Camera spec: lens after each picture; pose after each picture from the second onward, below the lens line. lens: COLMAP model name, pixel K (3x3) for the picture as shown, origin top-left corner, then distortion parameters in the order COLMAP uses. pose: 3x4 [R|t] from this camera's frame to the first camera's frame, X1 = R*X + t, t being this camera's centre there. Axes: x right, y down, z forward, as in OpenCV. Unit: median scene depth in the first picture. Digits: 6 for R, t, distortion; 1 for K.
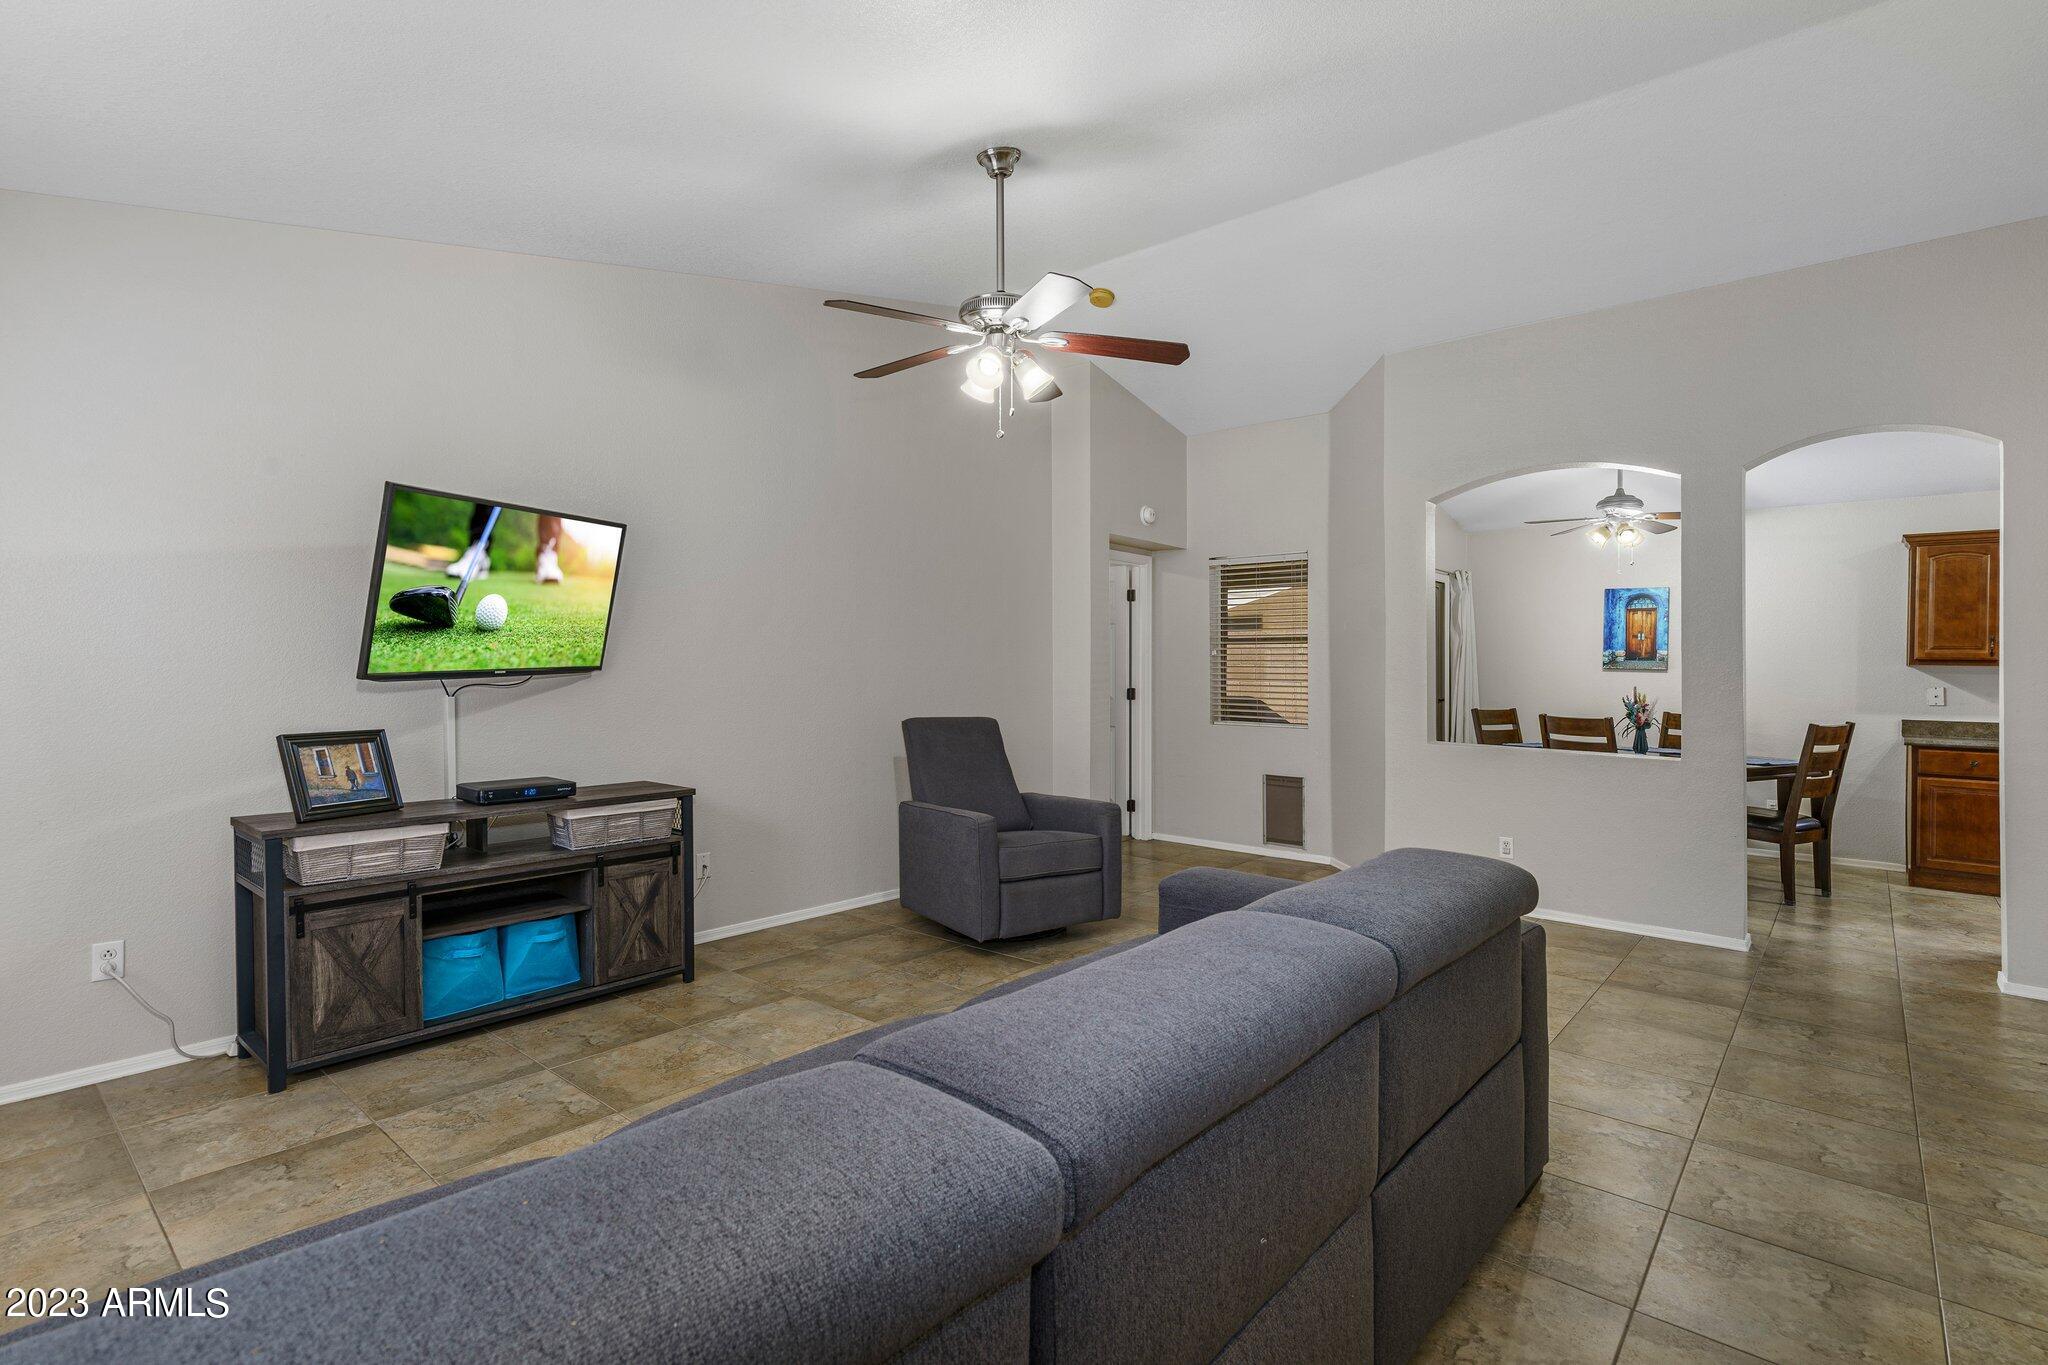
lens RADIAL K [[949.3, 0, 1012.7], [0, 949.3, 676.5], [0, 0, 1]] dist [0.003389, 0.000918]
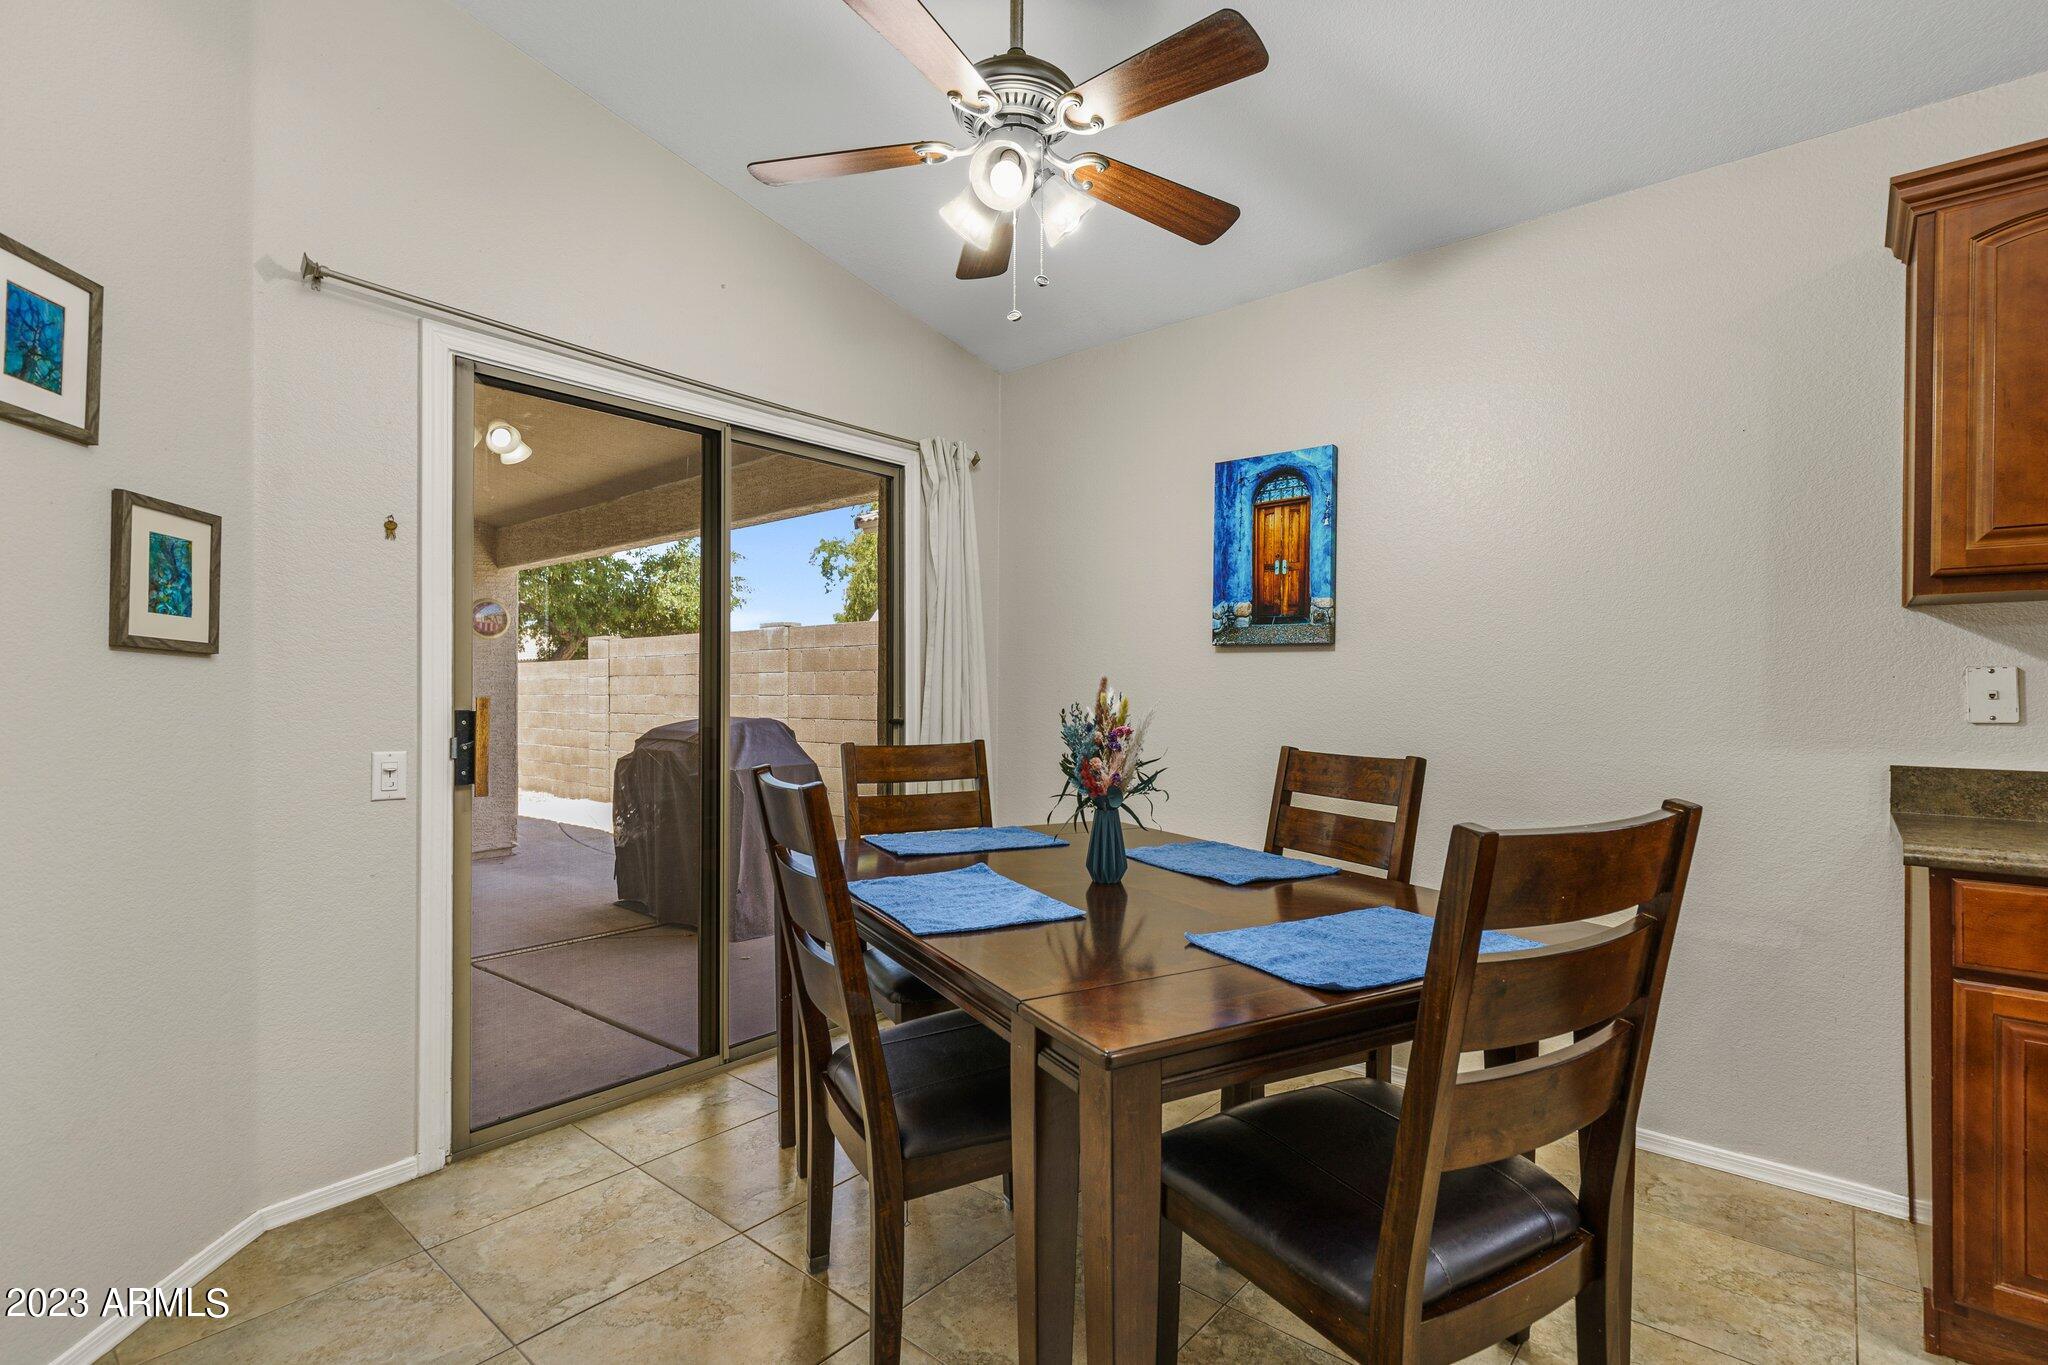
lens RADIAL K [[949.3, 0, 1024.5], [0, 949.3, 698.3], [0, 0, 1]] dist [0.003389, 0.000918]
pose [[0.999729, -0.009027, 0.021445, 0.542859], [0.009109, 0.999952, -0.003740, 0.017024], [-0.021410, 0.003934, 0.999763, 0.586654]]
